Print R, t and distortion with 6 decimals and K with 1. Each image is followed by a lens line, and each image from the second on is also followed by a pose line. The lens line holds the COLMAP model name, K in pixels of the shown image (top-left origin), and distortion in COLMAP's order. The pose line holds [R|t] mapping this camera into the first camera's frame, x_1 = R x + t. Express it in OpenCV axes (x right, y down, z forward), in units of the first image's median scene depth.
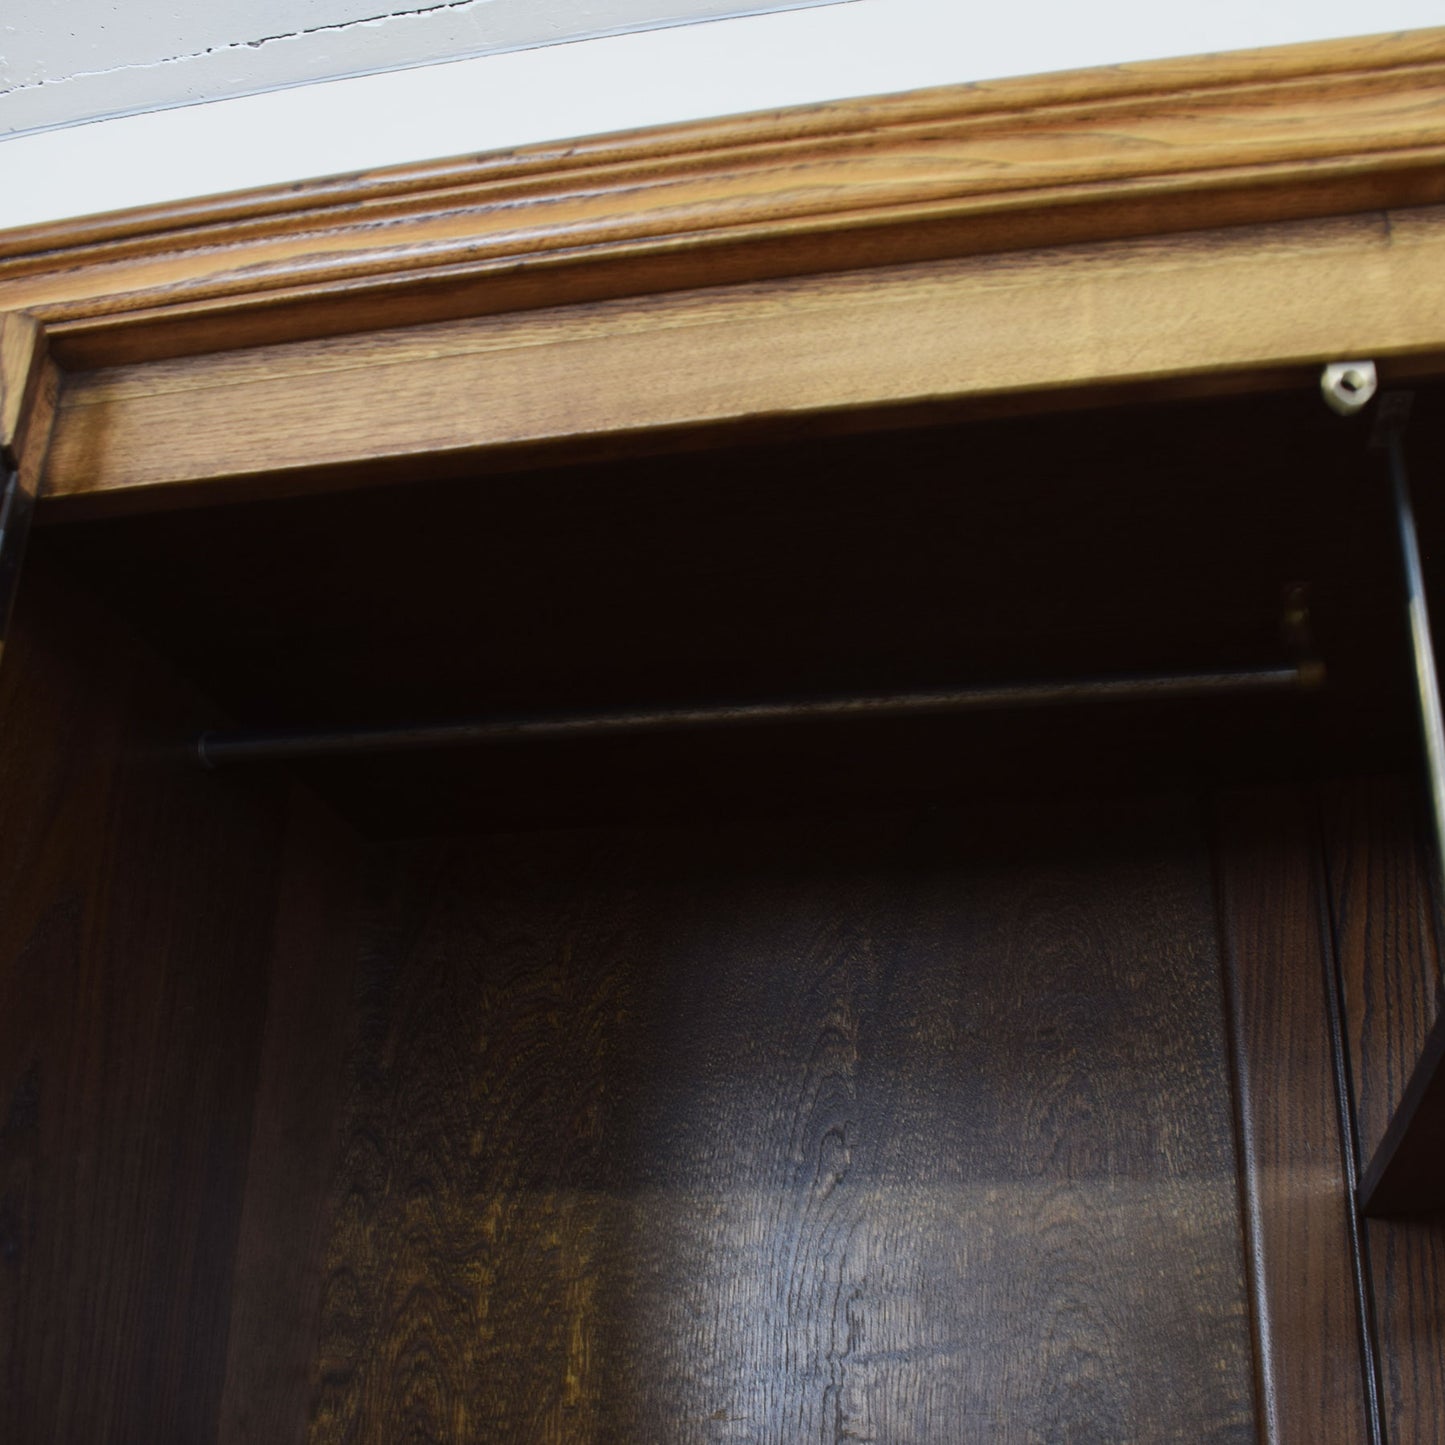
lens RADIAL K [[2023.7, 0, 719.2], [0, 2023.7, 677.8], [0, 0, 1]] dist [-0.085926, -0.061708]
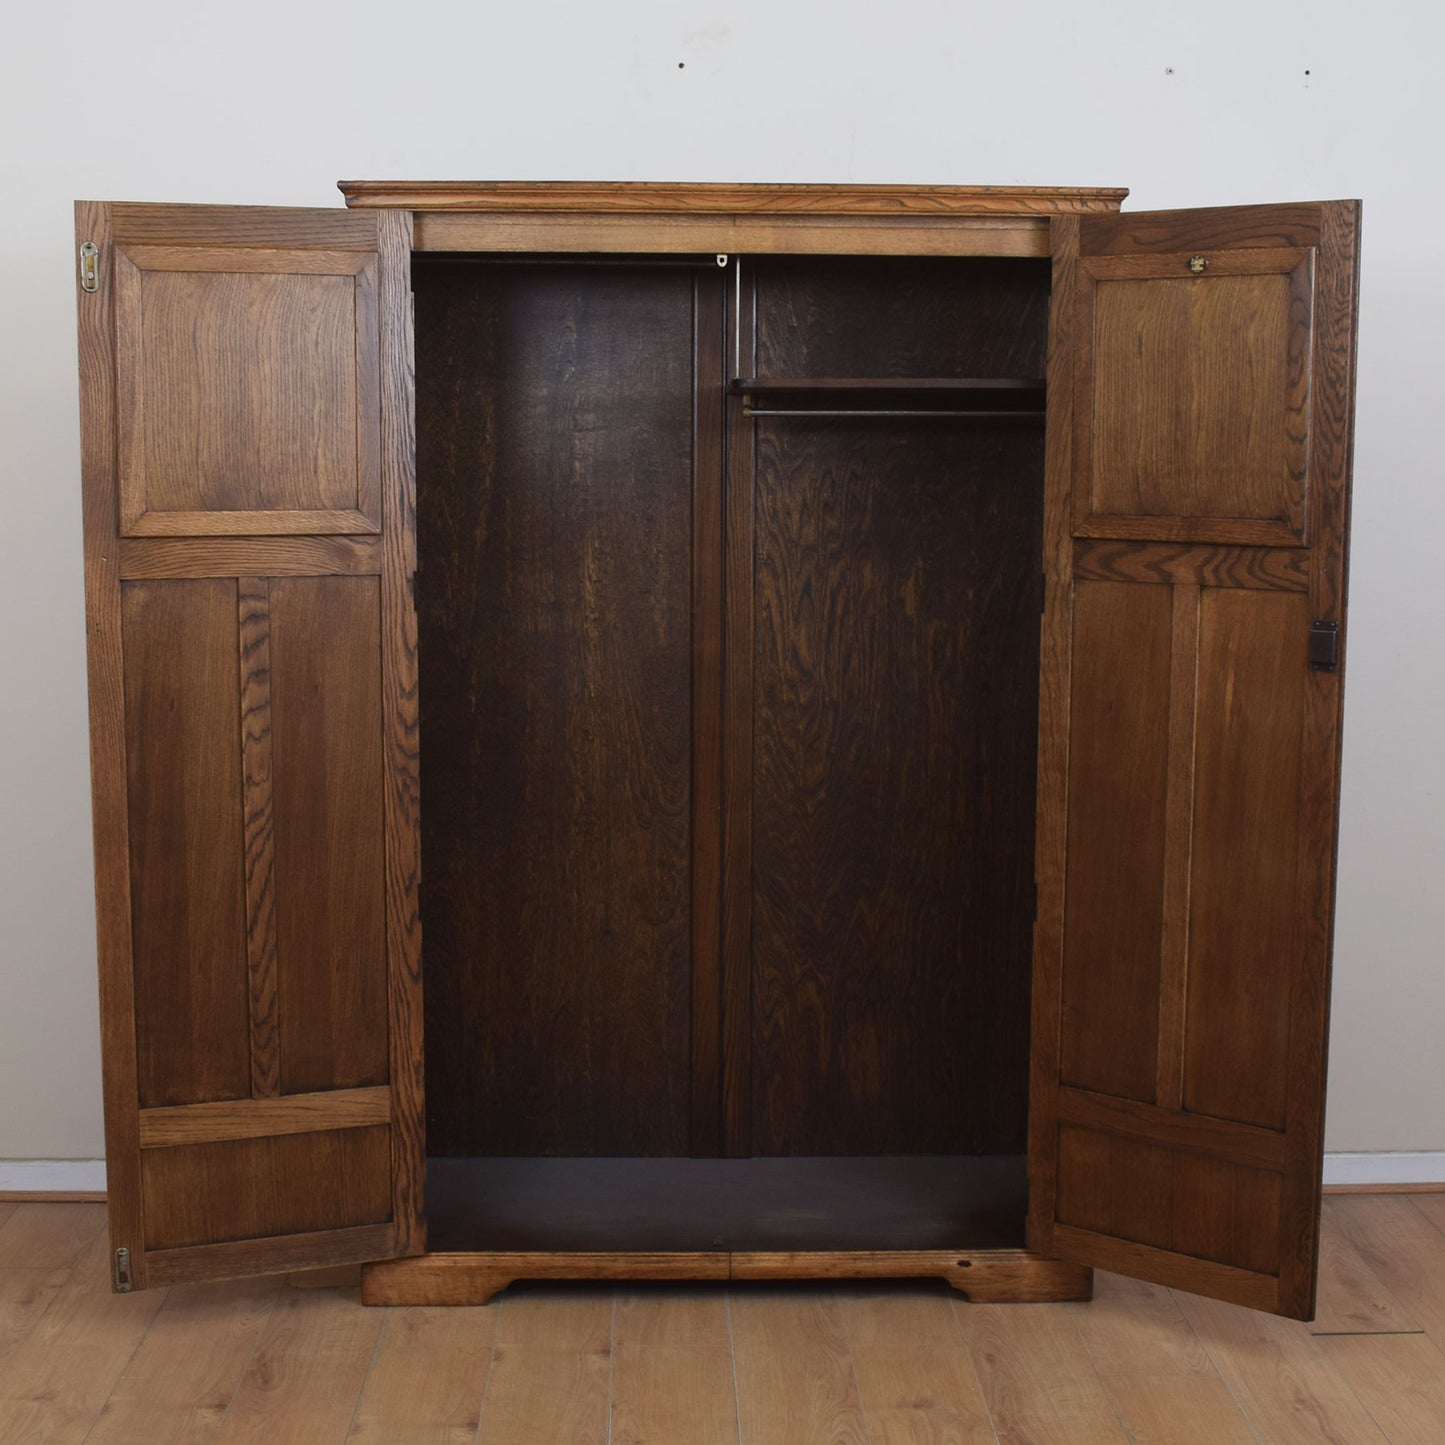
lens RADIAL K [[2275.1, 0, 747.3], [0, 2275.1, 760.0], [0, 0, 1]] dist [-0.087155, -0.030569]
pose [[0.968741, -0.047128, 0.243557, -0.610600], [-0.088395, 0.851770, 0.516405, -1.187230], [-0.231791, -0.521792, 0.820979, -2.493513]]
